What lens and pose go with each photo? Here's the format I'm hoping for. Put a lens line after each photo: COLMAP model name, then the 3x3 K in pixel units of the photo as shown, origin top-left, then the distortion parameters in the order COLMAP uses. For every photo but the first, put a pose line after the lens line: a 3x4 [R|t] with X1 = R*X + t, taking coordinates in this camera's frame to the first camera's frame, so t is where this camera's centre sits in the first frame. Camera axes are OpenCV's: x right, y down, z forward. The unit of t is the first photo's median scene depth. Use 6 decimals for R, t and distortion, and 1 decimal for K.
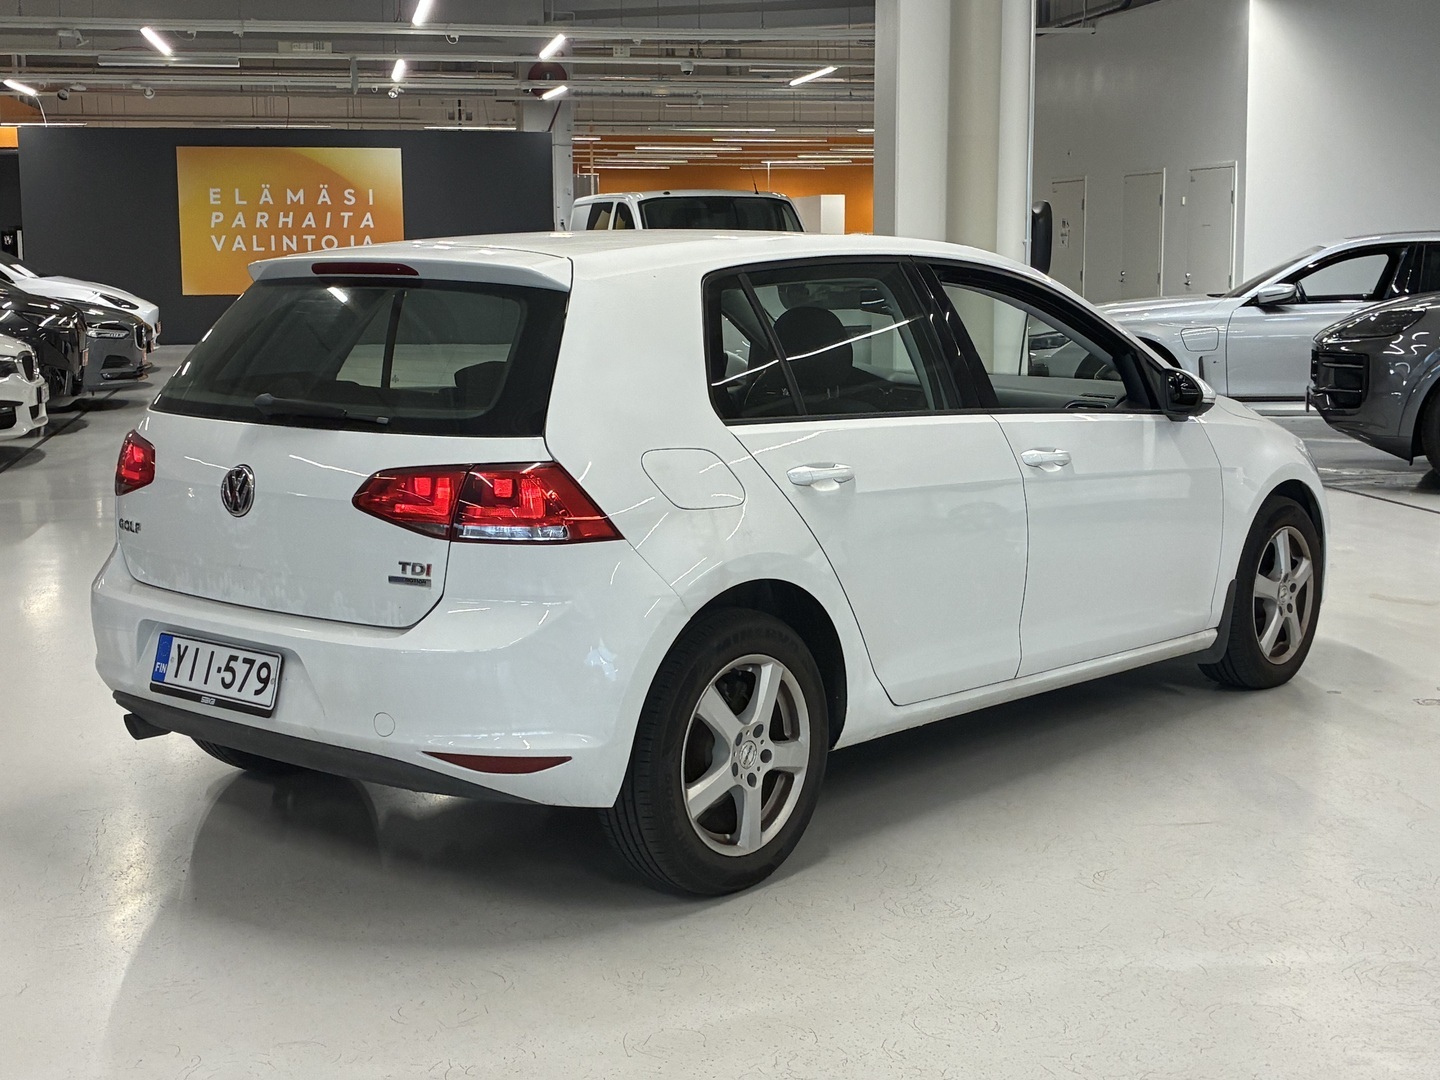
lens RADIAL K [[1977.2, 0, 720.0], [0, 1977.2, 540.0], [0, 0, 1]] dist [0.273500, -1.318089]
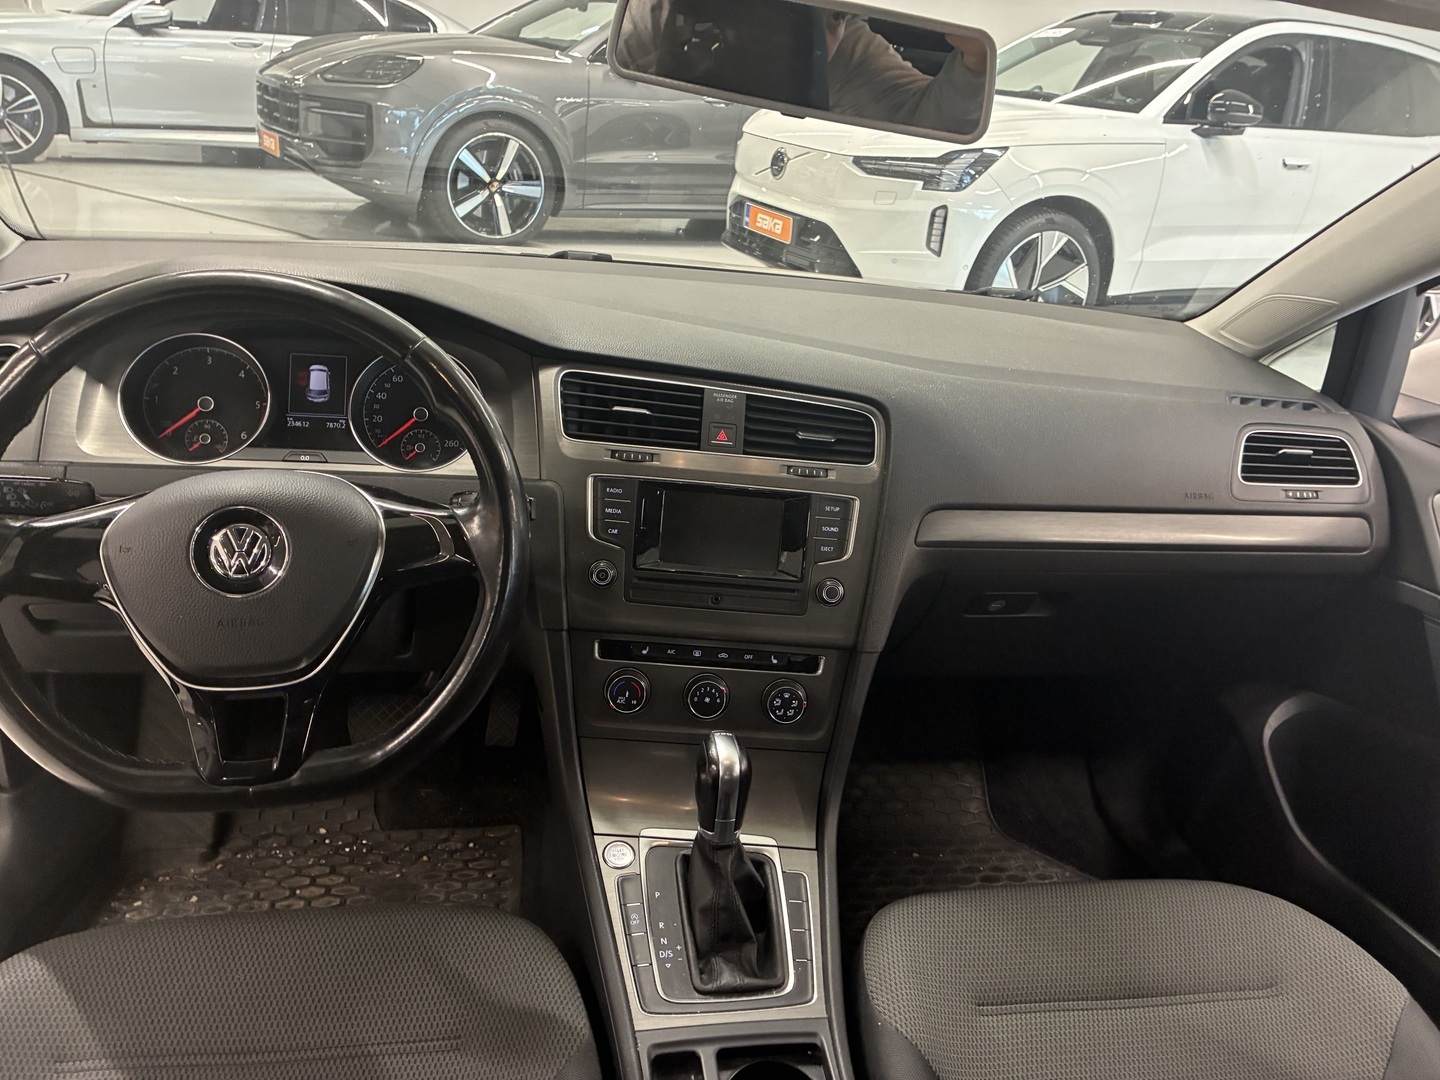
lens RADIAL K [[1107.8, 0, 720.0], [0, 1107.8, 540.0], [0, 0, 1]] dist [0.068939, -0.092591]
pose [[0.612821, -0.249791, 0.749703, -0.095574], [0.004809, 0.949887, 0.312558, -0.147363], [-0.790207, -0.187936, 0.583312, 1.231442]]
